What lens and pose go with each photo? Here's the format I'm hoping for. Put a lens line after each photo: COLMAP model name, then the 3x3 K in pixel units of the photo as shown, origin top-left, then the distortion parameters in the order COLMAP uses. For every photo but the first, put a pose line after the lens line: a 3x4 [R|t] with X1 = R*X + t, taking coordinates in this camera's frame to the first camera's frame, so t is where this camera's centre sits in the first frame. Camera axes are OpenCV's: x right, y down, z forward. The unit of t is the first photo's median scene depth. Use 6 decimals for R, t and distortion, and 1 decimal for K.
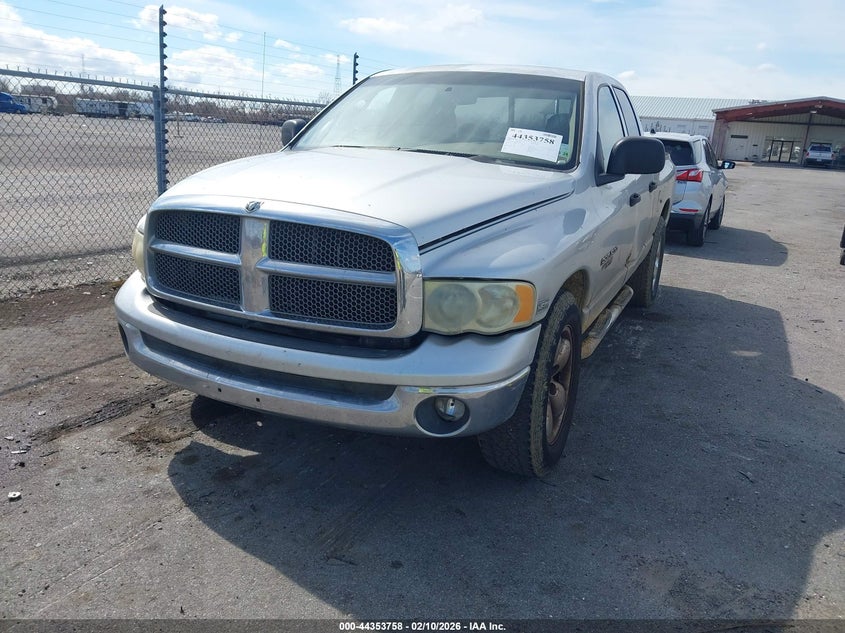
lens RADIAL K [[701.5, 0, 422.8], [0, 701.5, 317.5], [0, 0, 1]] dist [0.004139, -0.011523]
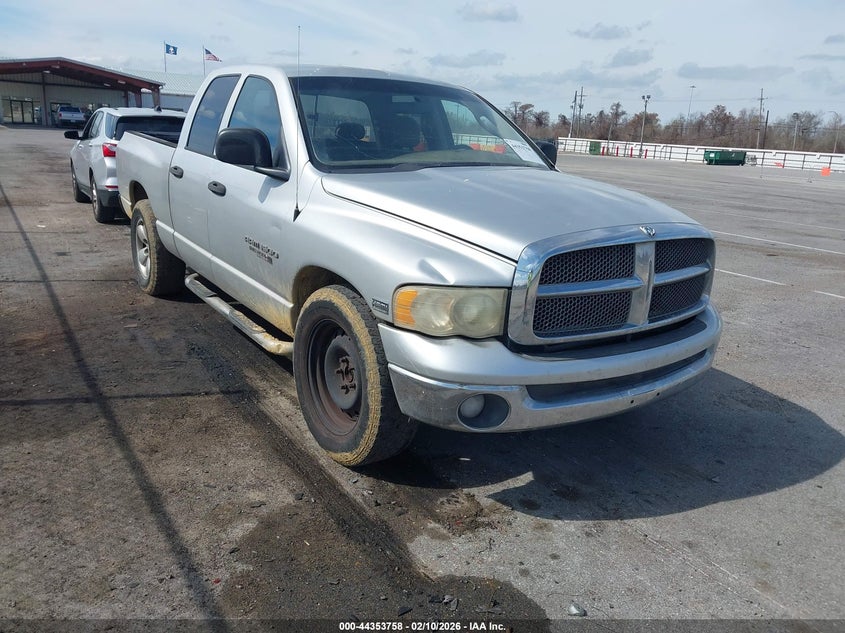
lens RADIAL K [[701.5, 0, 422.8], [0, 701.5, 317.5], [0, 0, 1]] dist [0.004139, -0.011523]
pose [[0.450860, -0.254342, 0.855591, -1.159055], [0.198470, 0.963113, 0.181720, -0.248270], [-0.870250, 0.087878, 0.484709, 0.640958]]
